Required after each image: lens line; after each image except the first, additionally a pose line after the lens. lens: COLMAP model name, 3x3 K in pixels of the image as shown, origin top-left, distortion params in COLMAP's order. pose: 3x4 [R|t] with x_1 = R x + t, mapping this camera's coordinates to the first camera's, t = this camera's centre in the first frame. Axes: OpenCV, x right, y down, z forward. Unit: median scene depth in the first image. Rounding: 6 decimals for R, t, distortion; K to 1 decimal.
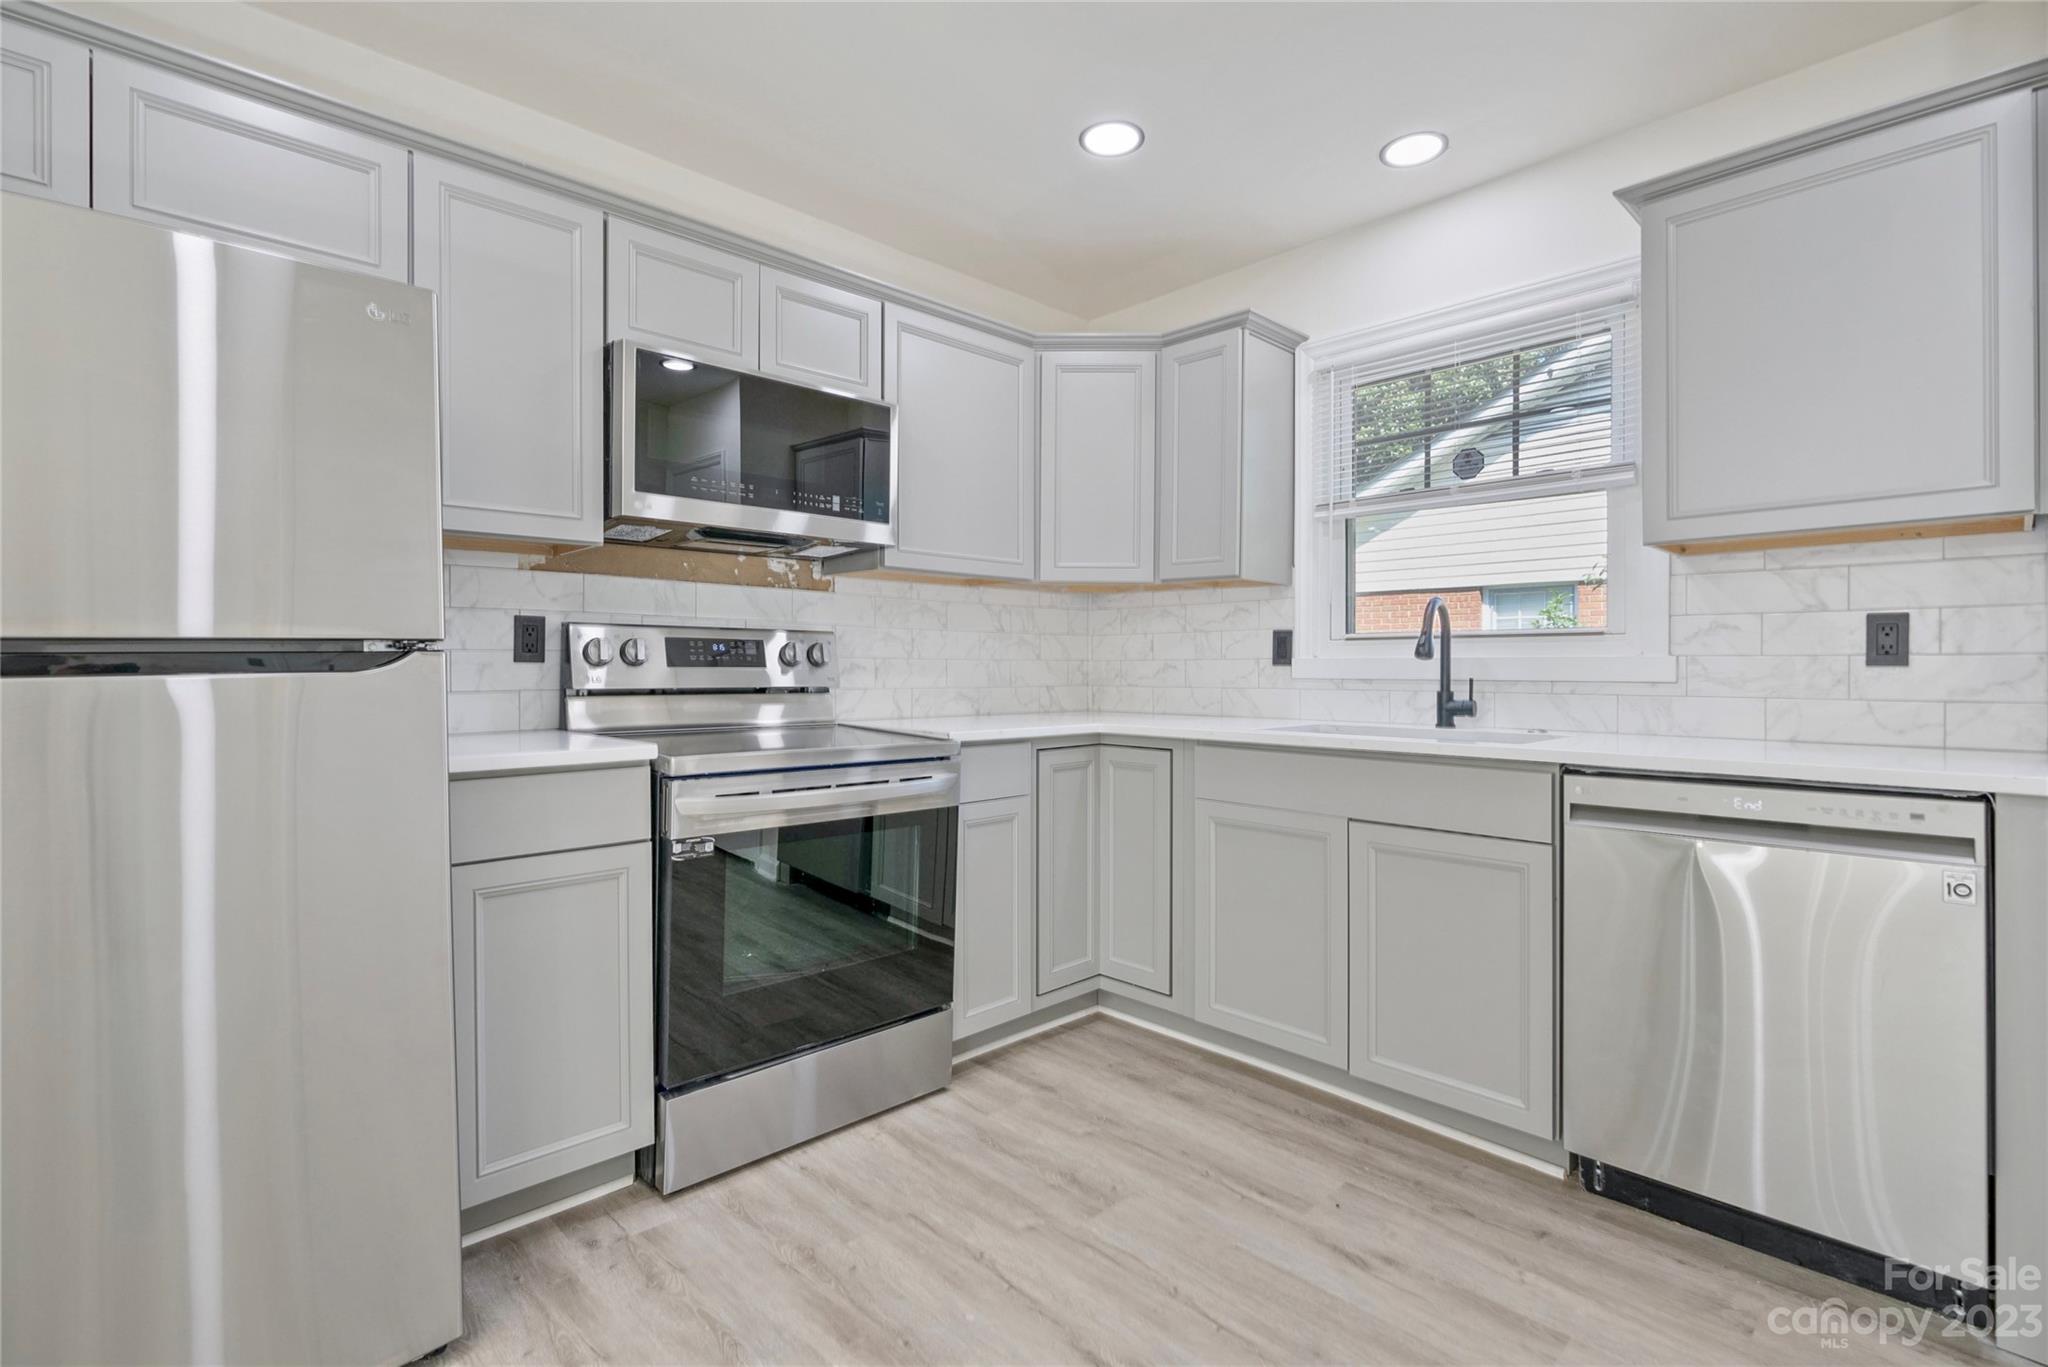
lens RADIAL K [[959.3, 0, 1008.5], [0, 959.3, 666.1], [0, 0, 1]] dist [-0.008320, 0.001125]
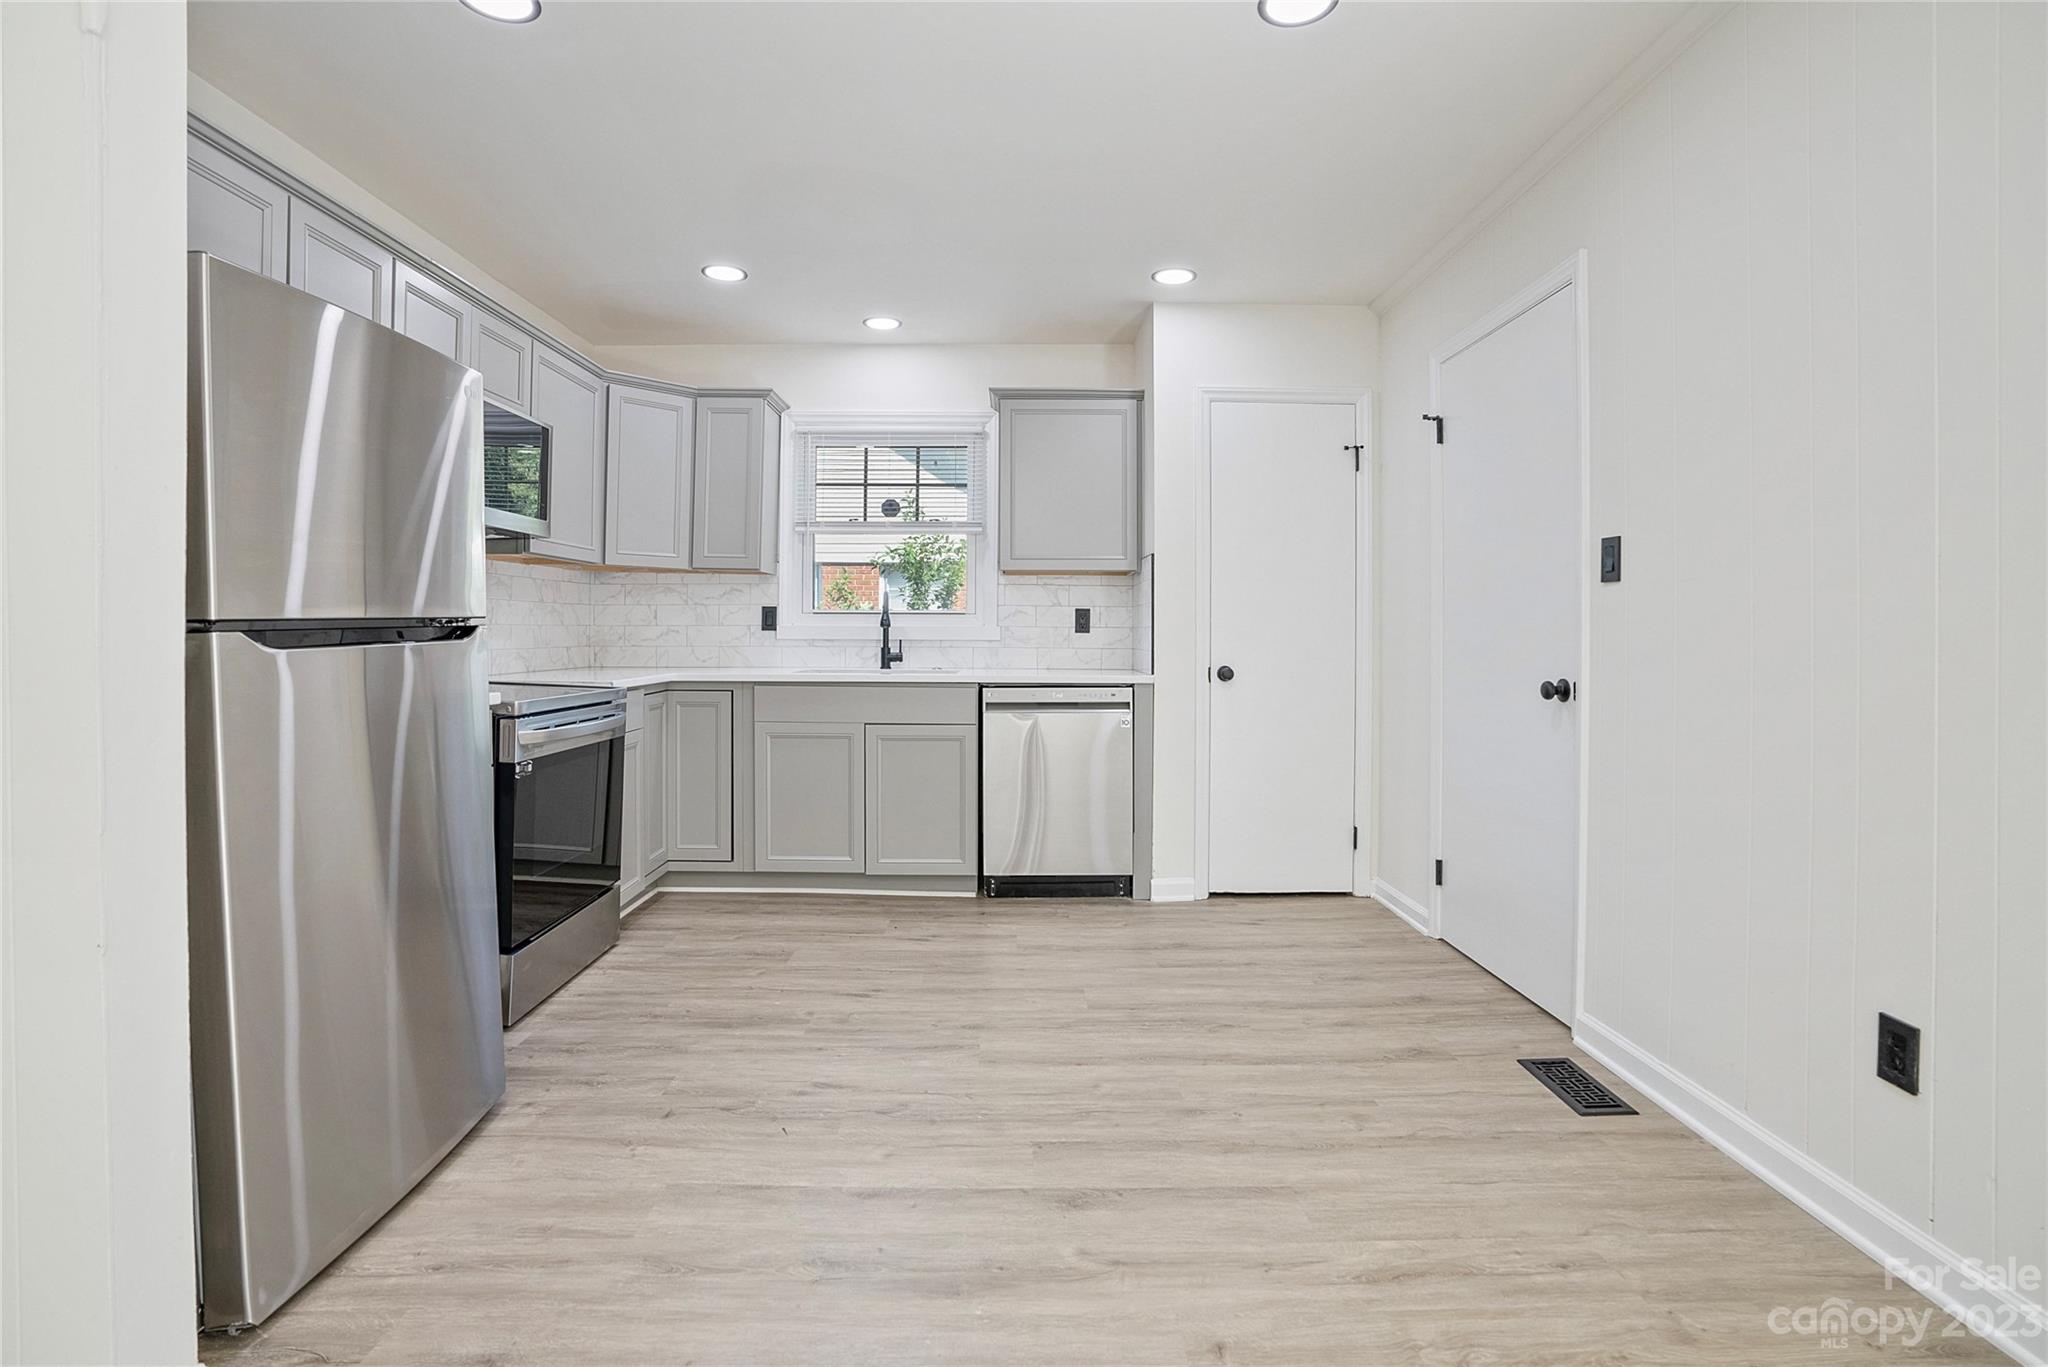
lens RADIAL K [[971.9, 0, 1017.2], [0, 971.9, 635.0], [0, 0, 1]] dist [-0.069510, 0.026742]
pose [[0.687002, -0.002481, 0.726651, -0.655886], [-0.005002, 0.999954, 0.008143, -0.010052], [-0.726638, -0.009229, 0.686958, -0.341452]]
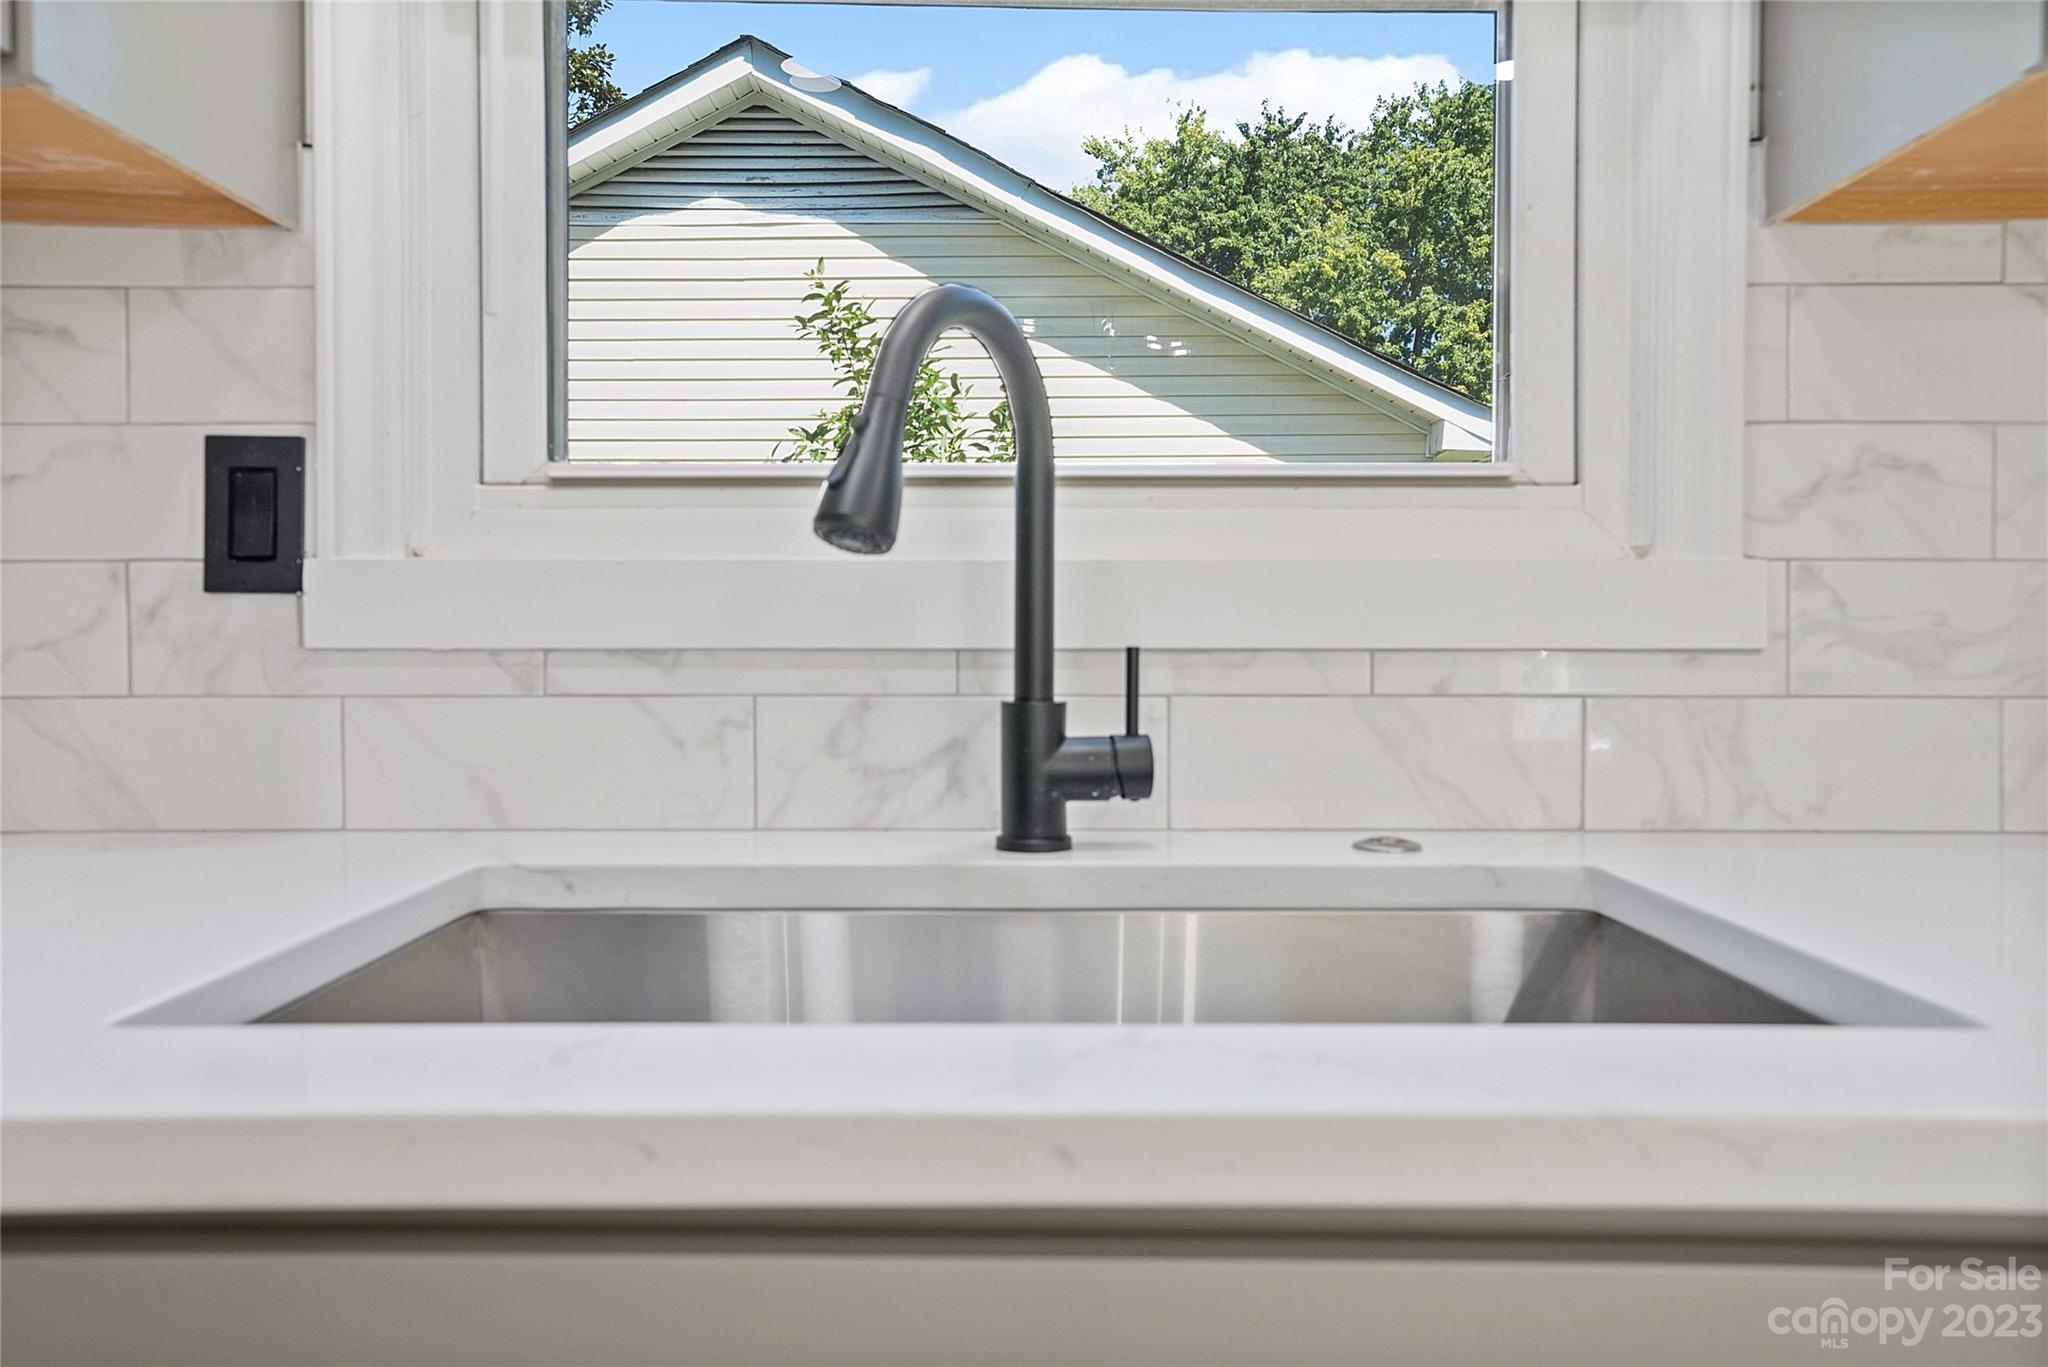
lens RADIAL K [[1411.3, 0, 1024.4], [0, 1411.3, 608.9], [0, 0, 1]] dist [0.039126, 0.000815]
pose [[0.688869, -0.001969, 0.724884, 0.216182], [0.000642, 0.999998, 0.002106, 0.002911], [-0.724886, -0.000986, 0.688868, 0.823053]]
